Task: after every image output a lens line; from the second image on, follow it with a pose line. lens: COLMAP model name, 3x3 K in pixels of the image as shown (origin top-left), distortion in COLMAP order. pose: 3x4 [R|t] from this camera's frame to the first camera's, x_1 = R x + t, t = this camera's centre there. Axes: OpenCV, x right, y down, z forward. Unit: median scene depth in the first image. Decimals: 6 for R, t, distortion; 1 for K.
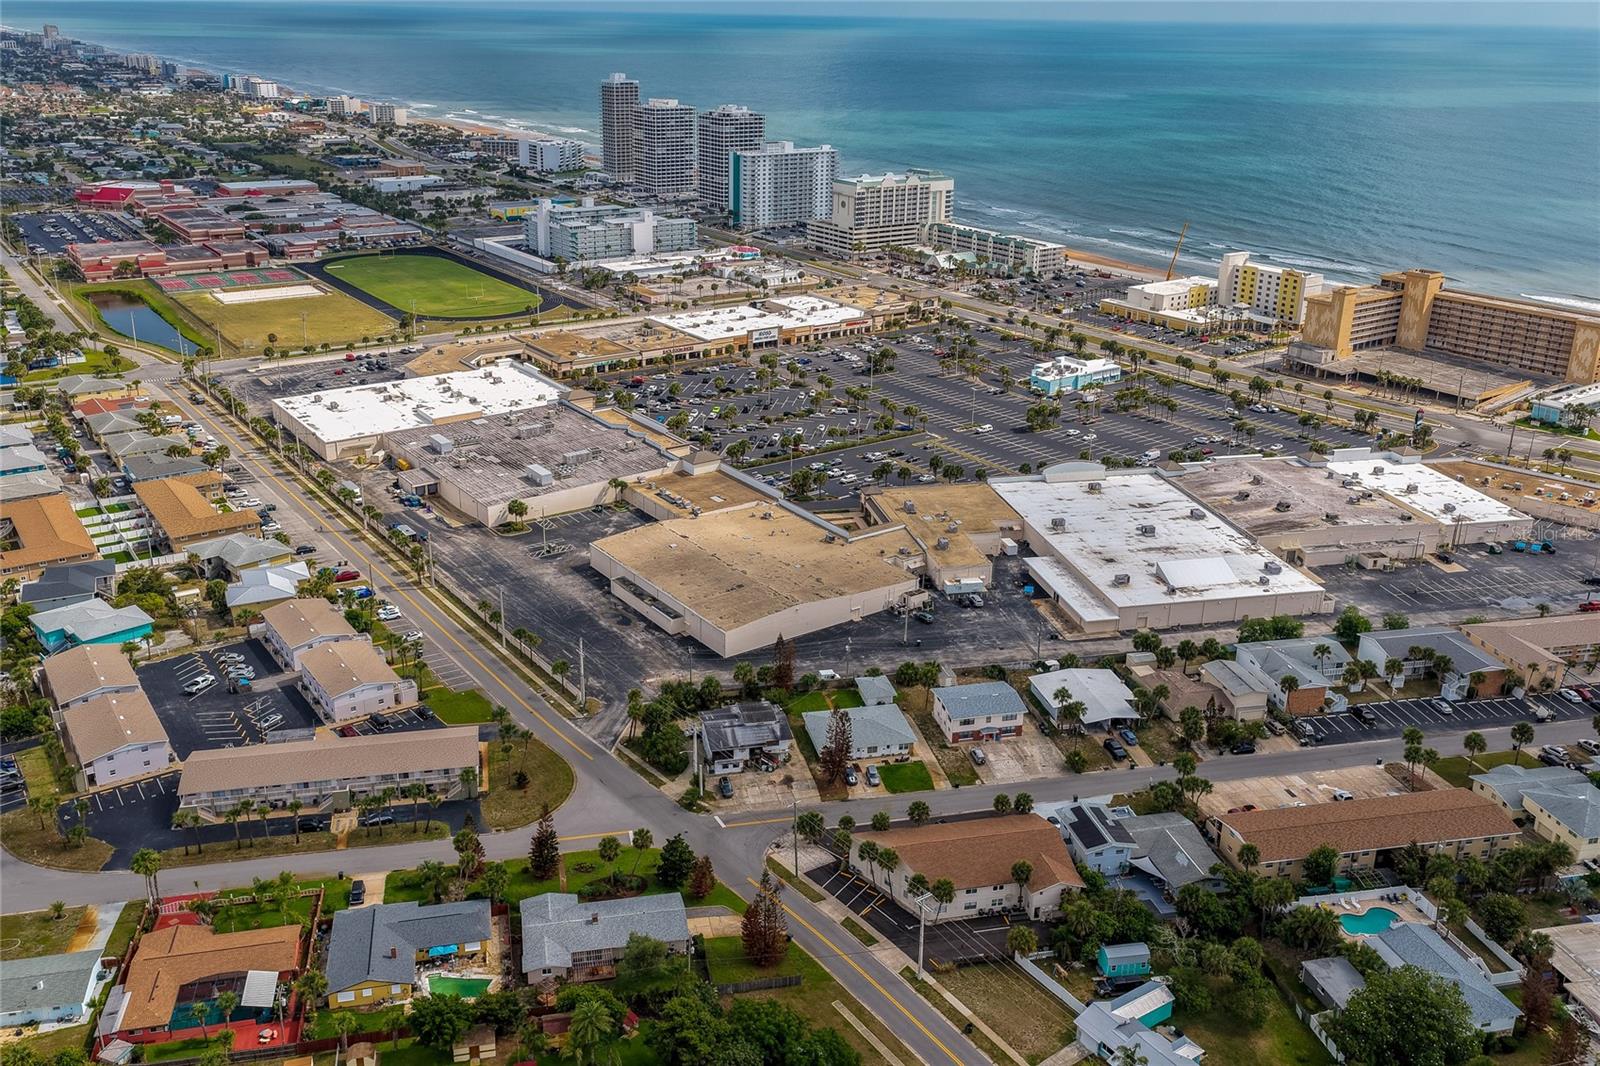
lens RADIAL K [[1355.1, 0, 807.1], [0, 1355.1, 530.3], [0, 0, 1]] dist [0.006540, 0.013026]
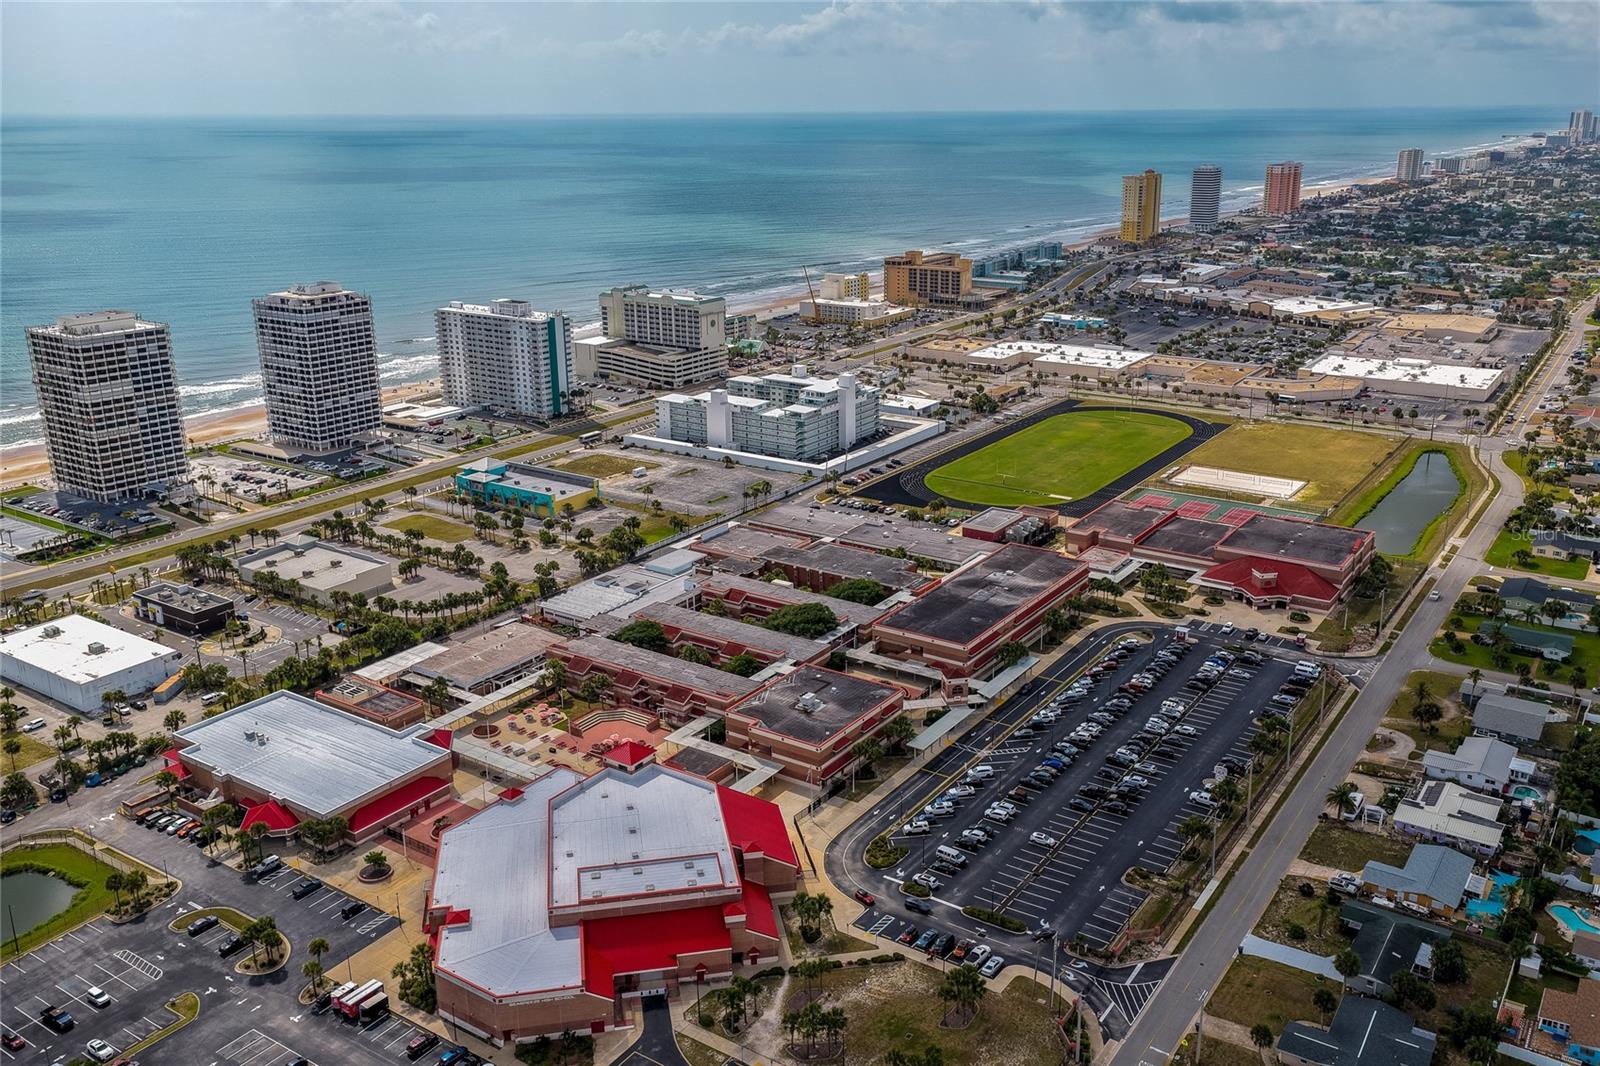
lens RADIAL K [[1368.2, 0, 838.6], [0, 1368.2, 487.0], [0, 0, 1]] dist [0.010644, 0.019537]
pose [[-0.343410, -0.273218, 0.898566, -0.796724], [0.341881, 0.854744, 0.390551, -0.434075], [-0.874750, 0.441322, -0.200120, 1.042142]]
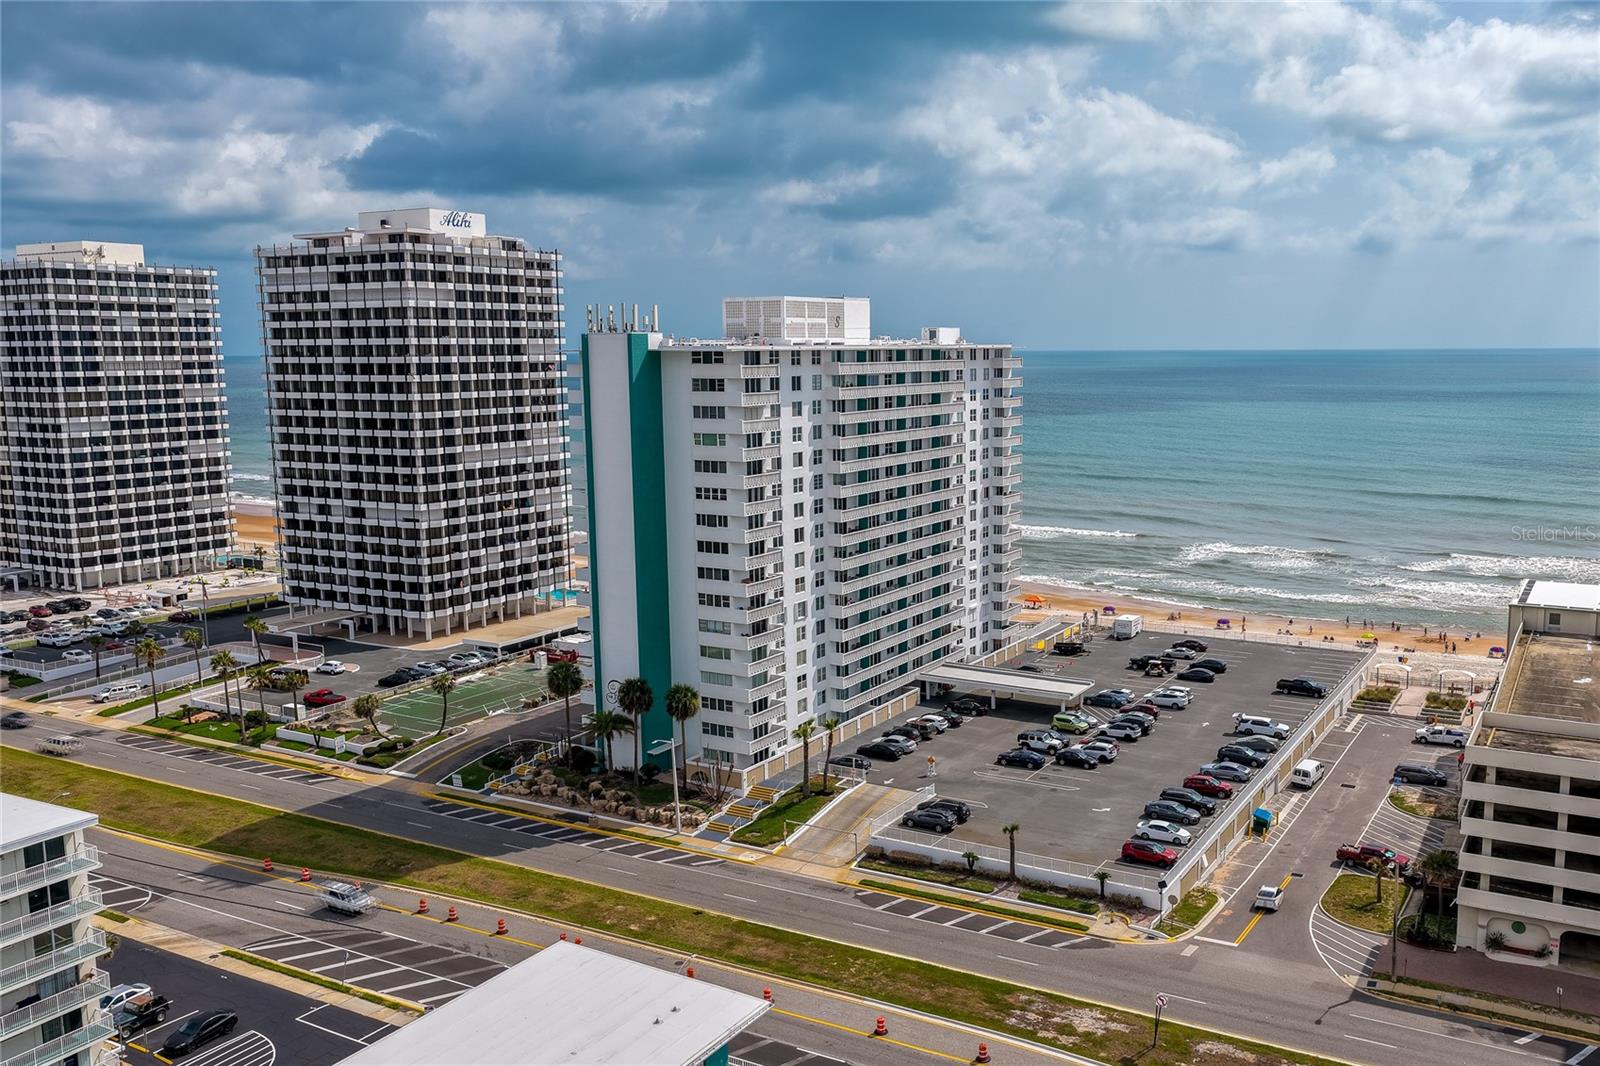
lens RADIAL K [[1367.0, 0, 841.1], [0, 1367.0, 577.0], [0, 0, 1]] dist [-0.005505, -0.001885]
pose [[0.910265, -0.095758, 0.402799, -0.098340], [0.173356, 0.971649, -0.160767, -0.217117], [-0.375985, 0.216168, 0.901059, 0.837368]]
